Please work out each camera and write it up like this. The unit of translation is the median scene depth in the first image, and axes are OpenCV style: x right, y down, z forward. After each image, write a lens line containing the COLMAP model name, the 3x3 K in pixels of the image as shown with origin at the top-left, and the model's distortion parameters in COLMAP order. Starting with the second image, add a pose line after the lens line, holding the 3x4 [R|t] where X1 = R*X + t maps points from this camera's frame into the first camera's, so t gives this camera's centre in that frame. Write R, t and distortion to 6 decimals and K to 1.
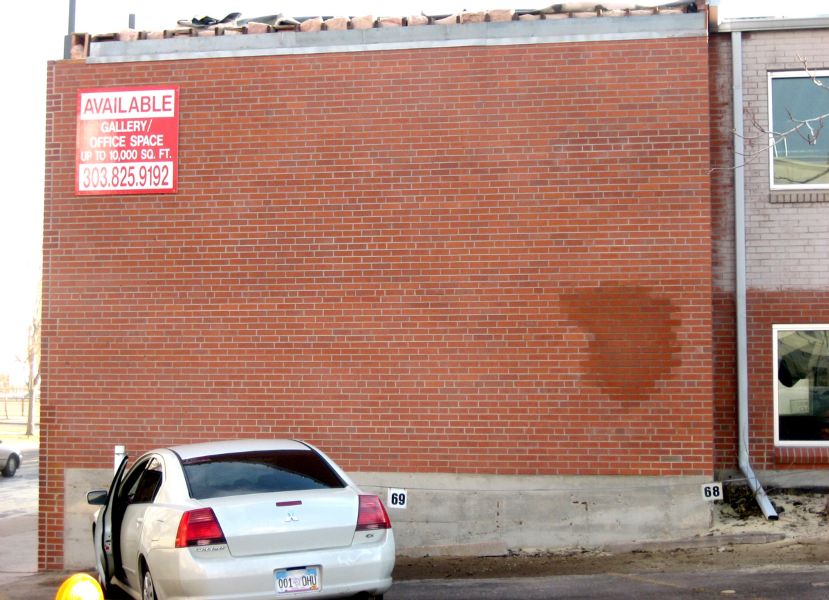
lens RADIAL K [[1515.4, 0, 414.9], [0, 1515.4, 286.8], [0, 0, 1]] dist [-0.089205, -0.041890]
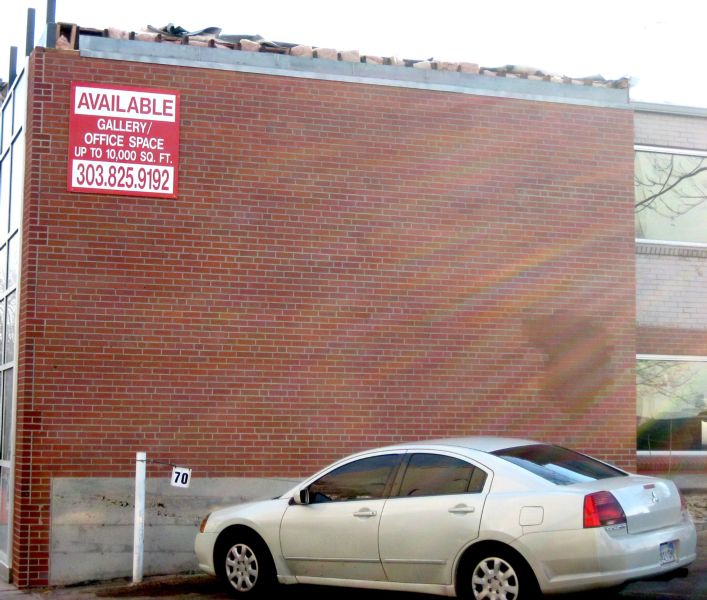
lens RADIAL K [[1440.5, 0, 353.5], [0, 1440.5, 300.0], [0, 0, 1]] dist [-0.074784, -0.236701]
pose [[0.857110, 0.057067, 0.511962, -0.546167], [-0.042623, 0.998293, -0.039918, 0.037629], [-0.513366, 0.012393, 0.858080, 0.131743]]
